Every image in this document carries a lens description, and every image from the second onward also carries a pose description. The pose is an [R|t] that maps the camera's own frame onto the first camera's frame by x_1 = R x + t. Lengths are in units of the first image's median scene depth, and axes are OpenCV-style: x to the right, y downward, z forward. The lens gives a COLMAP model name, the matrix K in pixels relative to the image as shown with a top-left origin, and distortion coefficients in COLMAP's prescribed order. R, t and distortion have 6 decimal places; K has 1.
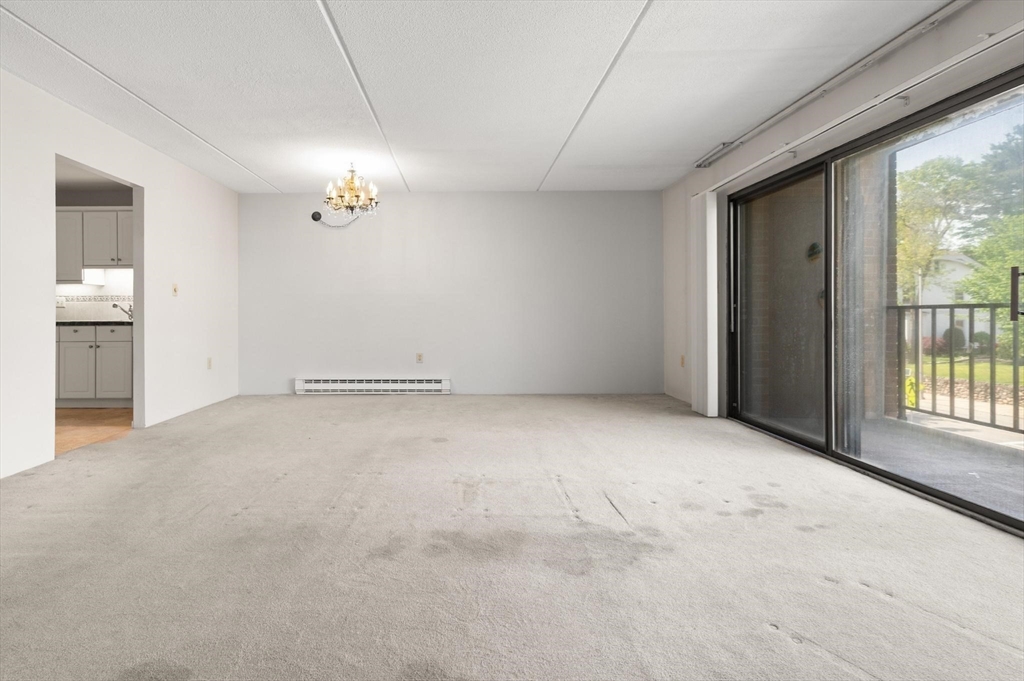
lens RADIAL K [[473.6, 0, 498.4], [0, 473.6, 314.5], [0, 0, 1]] dist [0.002878, 0.000031]
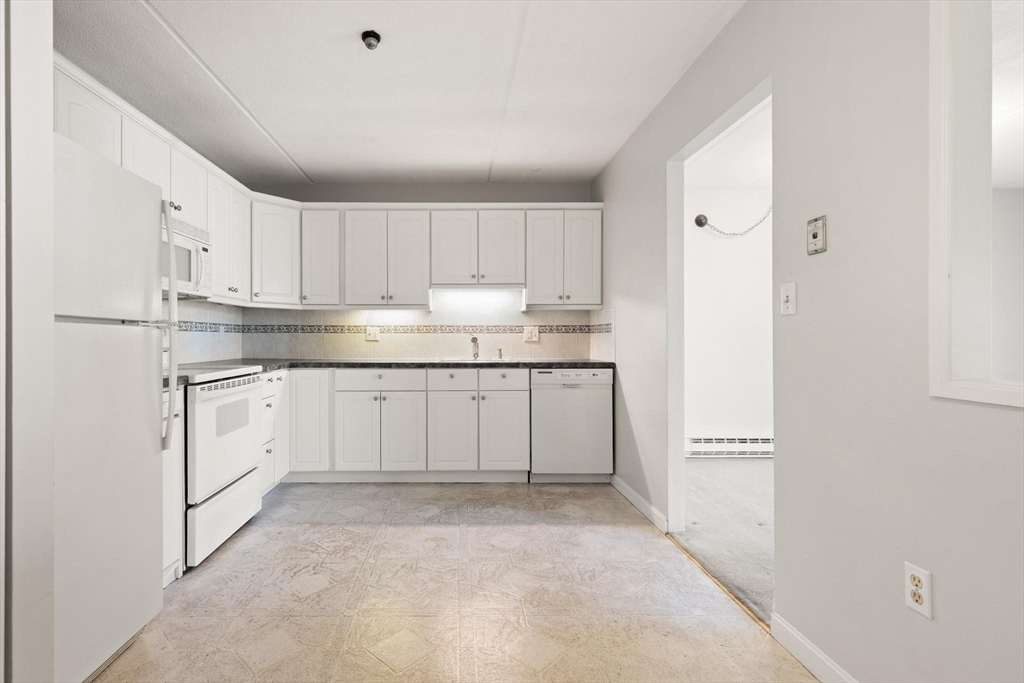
lens RADIAL K [[473.6, 0, 483.8], [0, 473.6, 341.3], [0, 0, 1]] dist [0.002878, 0.000031]
pose [[0.999977, 0.001027, -0.006700, -0.836730], [-0.001016, 0.999998, 0.001586, -0.017971], [0.006702, -0.001580, 0.999976, 0.289954]]
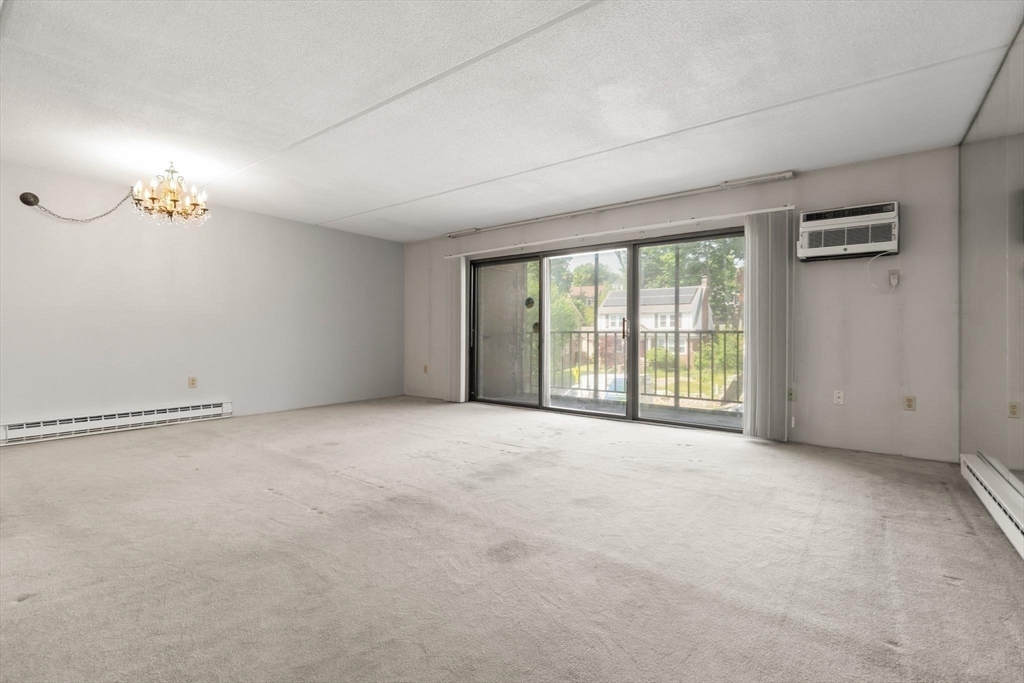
lens RADIAL K [[424.7, 0, 514.4], [0, 424.7, 340.3], [0, 0, 1]] dist [-0.003859, 0.000177]
pose [[0.618652, -0.002991, 0.785660, -0.503054], [-0.003710, 0.999970, 0.006728, 0.003731], [-0.785656, -0.007077, 0.618623, 0.012264]]
